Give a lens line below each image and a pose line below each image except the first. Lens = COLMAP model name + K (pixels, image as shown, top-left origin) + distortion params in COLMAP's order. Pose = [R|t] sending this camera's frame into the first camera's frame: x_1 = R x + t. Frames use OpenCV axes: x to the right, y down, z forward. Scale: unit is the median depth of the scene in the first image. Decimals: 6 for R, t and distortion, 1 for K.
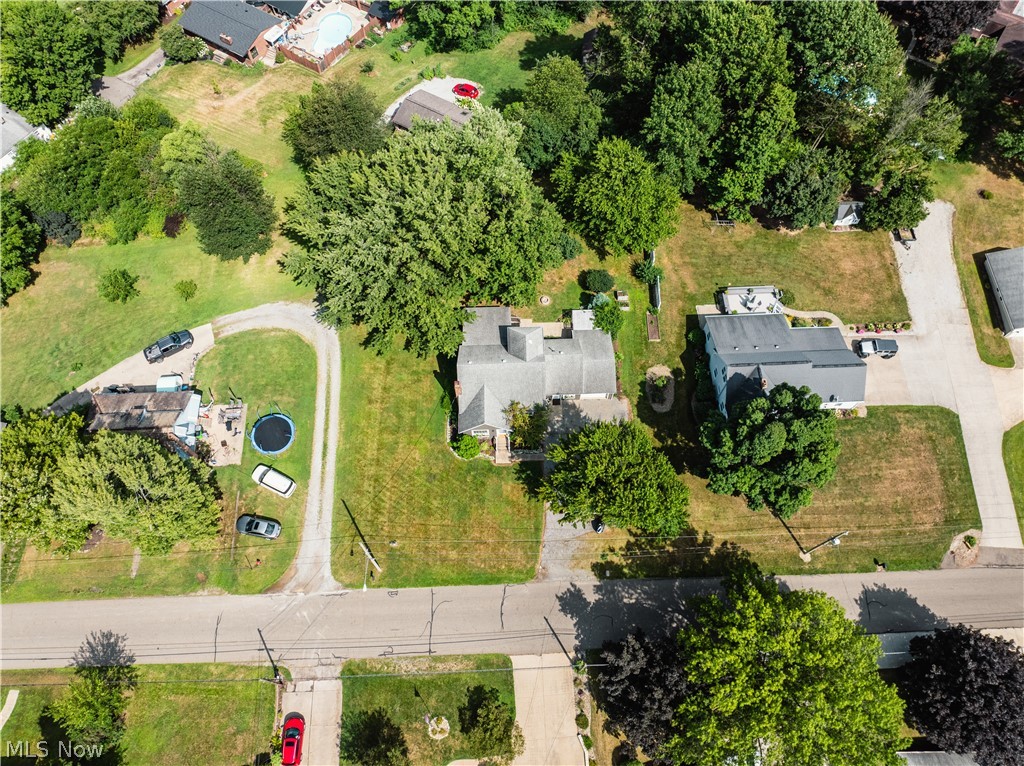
lens RADIAL K [[710.2, 0, 512.0], [0, 710.2, 383.0], [0, 0, 1]] dist [-0.035364, 0.000993]
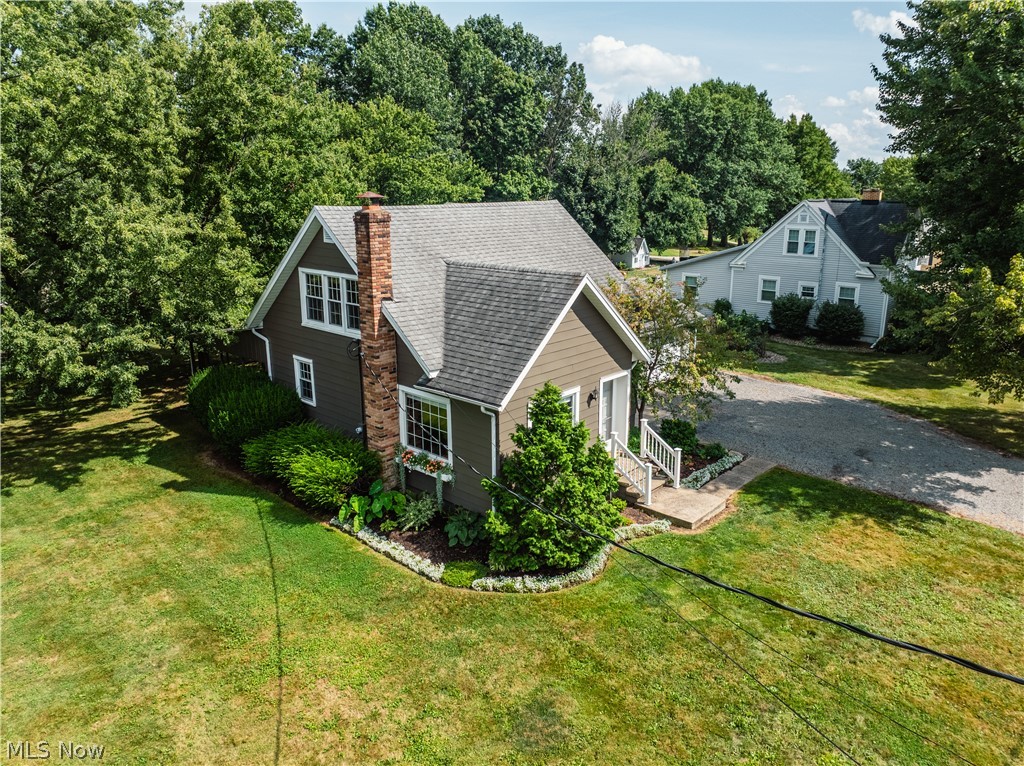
lens RADIAL K [[722.2, 0, 515.0], [0, 722.2, 378.9], [0, 0, 1]] dist [-0.047504, 0.007994]
pose [[0.695180, -0.177350, 0.696615, -0.191394], [0.647625, 0.575061, -0.499887, 0.154634], [-0.311941, 0.798656, 0.514627, 0.841377]]
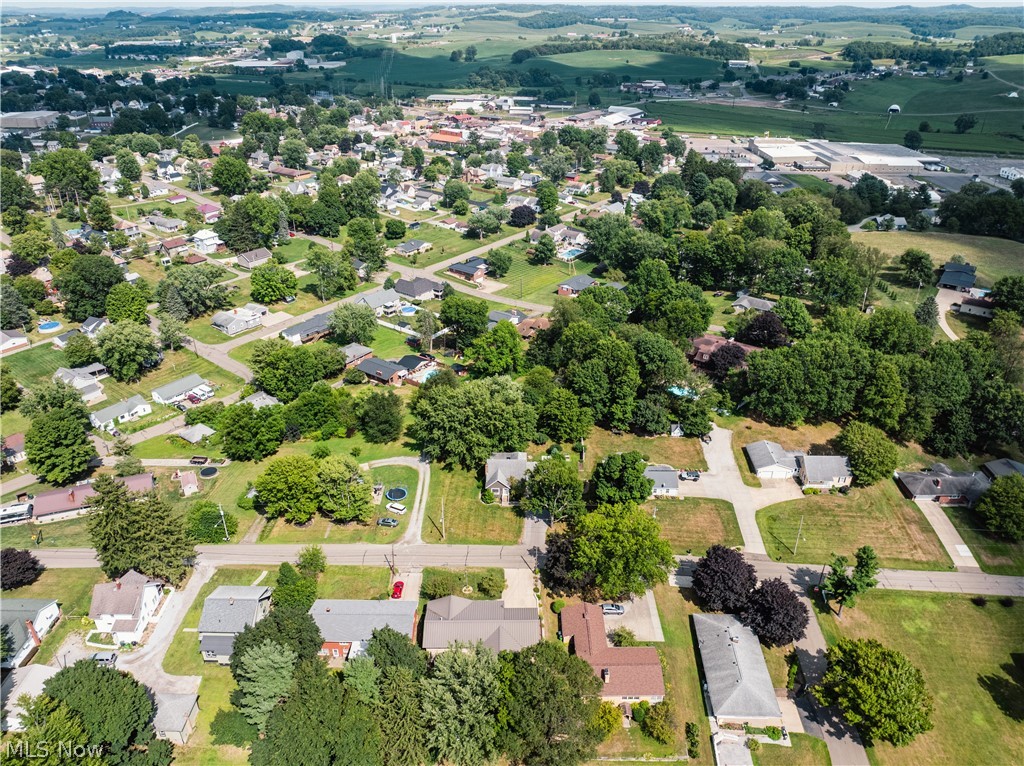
lens RADIAL K [[710.2, 0, 512.0], [0, 710.2, 383.0], [0, 0, 1]] dist [-0.035364, 0.000993]
pose [[0.998785, 0.027070, -0.041180, 0.080892], [-0.046263, 0.802959, -0.594236, 1.029527], [0.016980, 0.595419, 0.803236, -0.871339]]
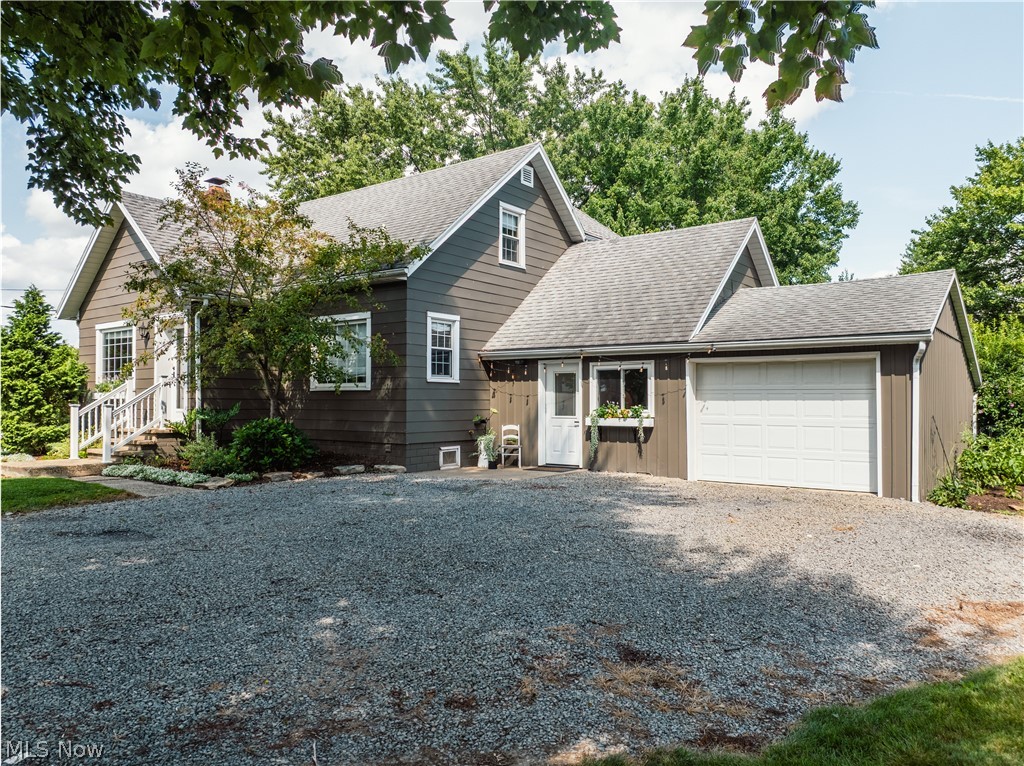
lens RADIAL K [[747.1, 0, 542.3], [0, 747.1, 384.0], [0, 0, 1]] dist [-0.036782, -0.000081]
pose [[0.784553, -0.006790, -0.620024, 0.173075], [-0.564263, 0.406741, -0.718449, 0.148618], [0.257068, 0.913518, 0.315279, 0.928030]]
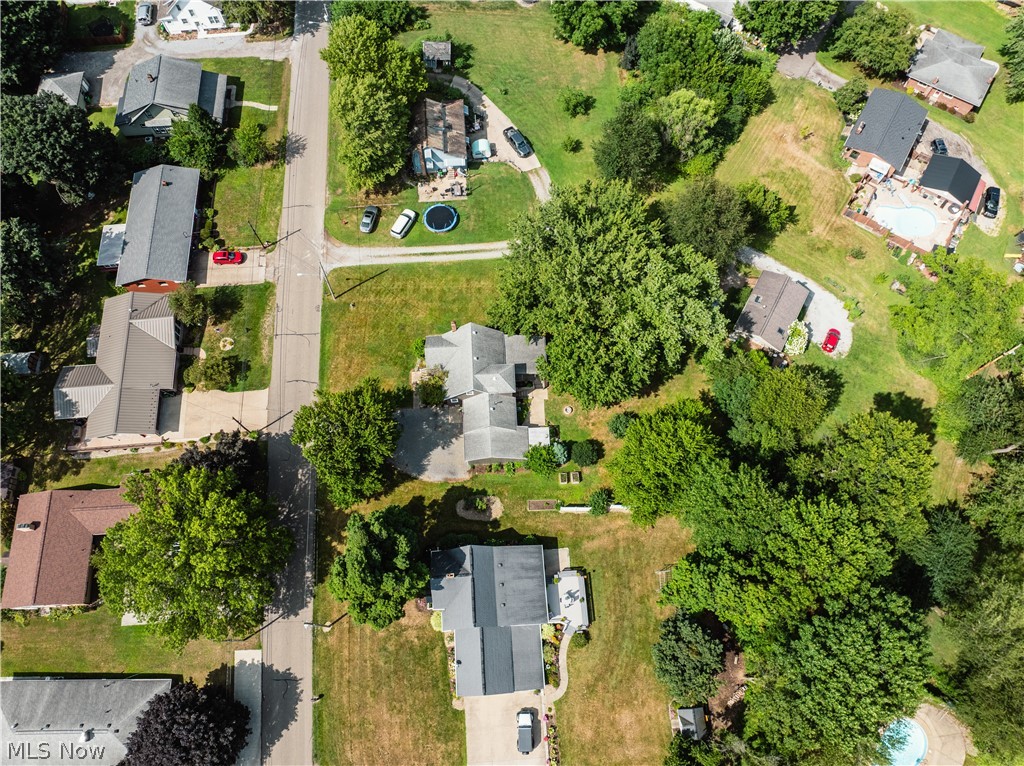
lens RADIAL K [[722.2, 0, 518.1], [0, 722.2, 385.5], [0, 0, 1]] dist [-0.034184, -0.002507]
pose [[0.024597, 0.933671, -0.357286, 0.444093], [-0.903800, 0.173511, 0.391203, -0.533628], [0.427248, 0.313293, 0.848120, 0.004682]]
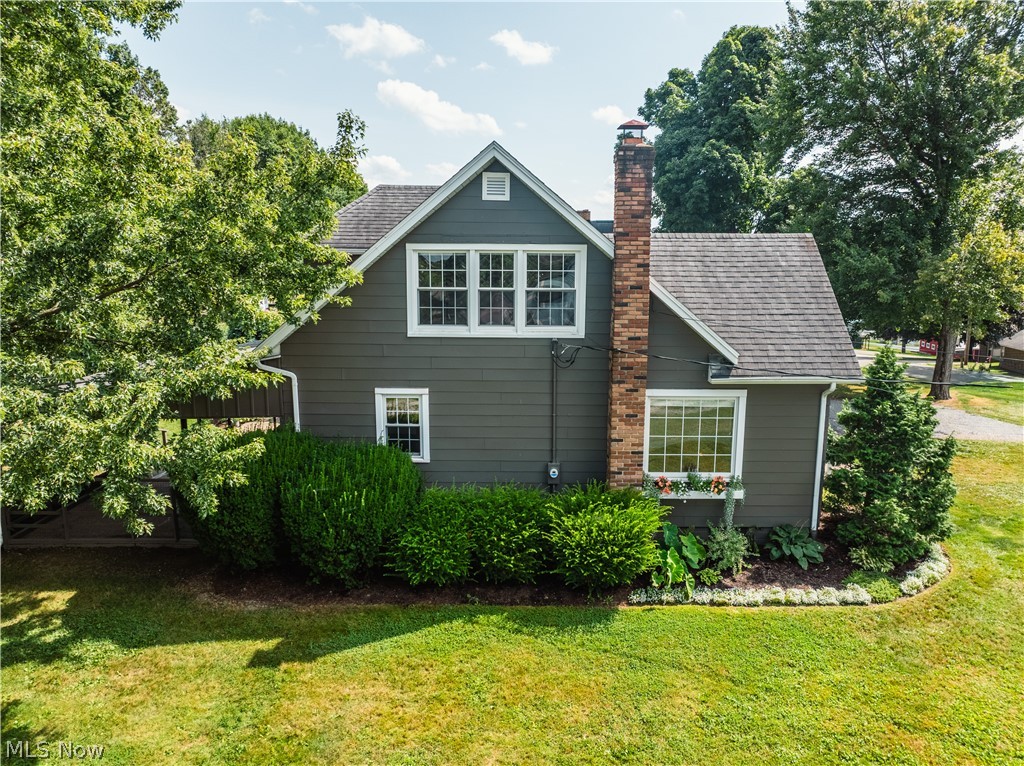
lens RADIAL K [[747.1, 0, 542.3], [0, 747.1, 384.0], [0, 0, 1]] dist [-0.036782, -0.000081]
pose [[0.018768, -0.172115, 0.984898, -0.226590], [0.900638, 0.430670, 0.058099, -0.003864], [-0.434165, 0.885946, 0.163096, 0.945752]]
